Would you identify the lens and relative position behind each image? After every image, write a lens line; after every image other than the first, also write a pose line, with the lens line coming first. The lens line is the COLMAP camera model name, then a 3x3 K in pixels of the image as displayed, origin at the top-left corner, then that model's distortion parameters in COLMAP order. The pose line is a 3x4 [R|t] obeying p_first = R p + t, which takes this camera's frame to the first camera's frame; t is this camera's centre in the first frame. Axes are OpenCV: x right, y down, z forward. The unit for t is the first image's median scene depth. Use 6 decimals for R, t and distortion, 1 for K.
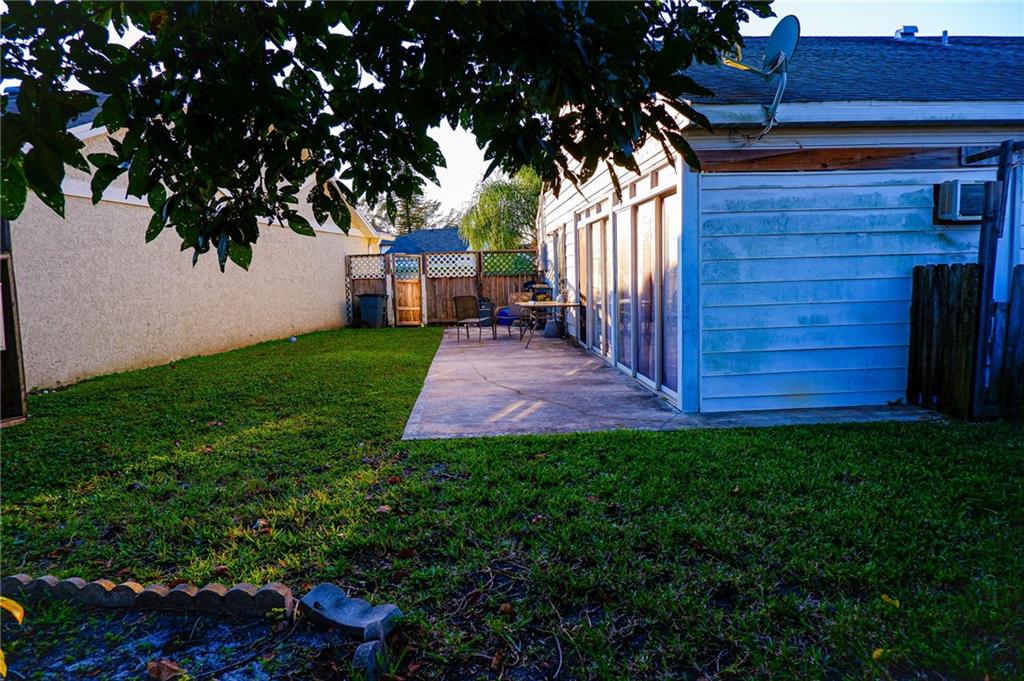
lens RADIAL K [[673.4, 0, 511.4], [0, 673.4, 342.8], [0, 0, 1]] dist [-0.009504, 0.001390]
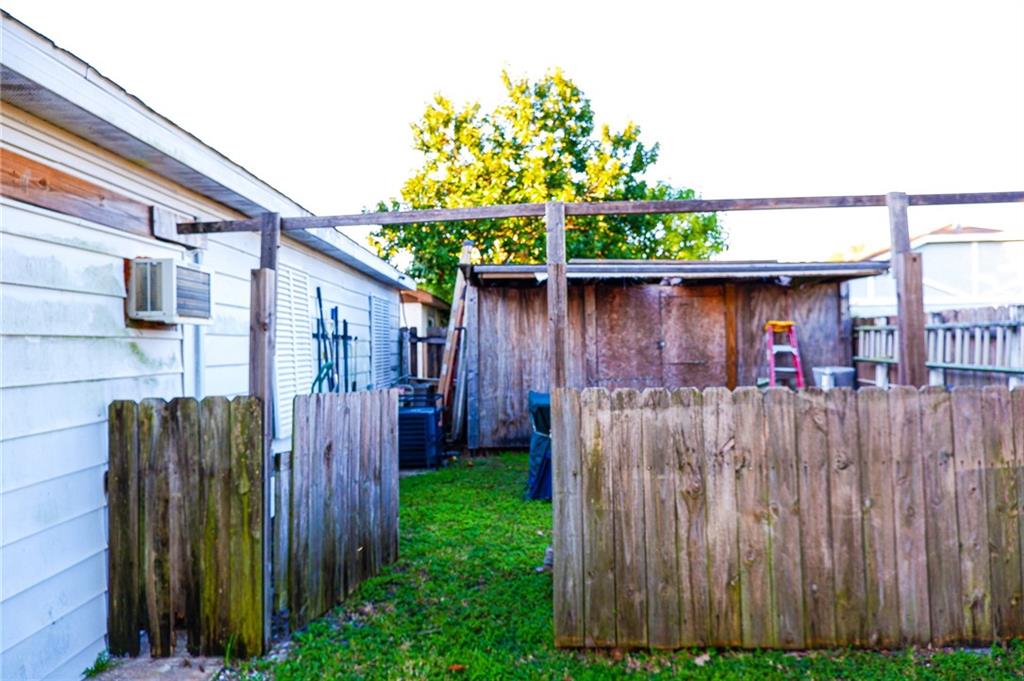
lens RADIAL K [[673.4, 0, 506.3], [0, 673.4, 338.7], [0, 0, 1]] dist [-0.009504, 0.001390]
pose [[0.080969, 0.036190, 0.996059, 0.081346], [0.115628, 0.992252, -0.045451, -0.102955], [-0.989987, 0.118853, 0.076157, 0.638805]]
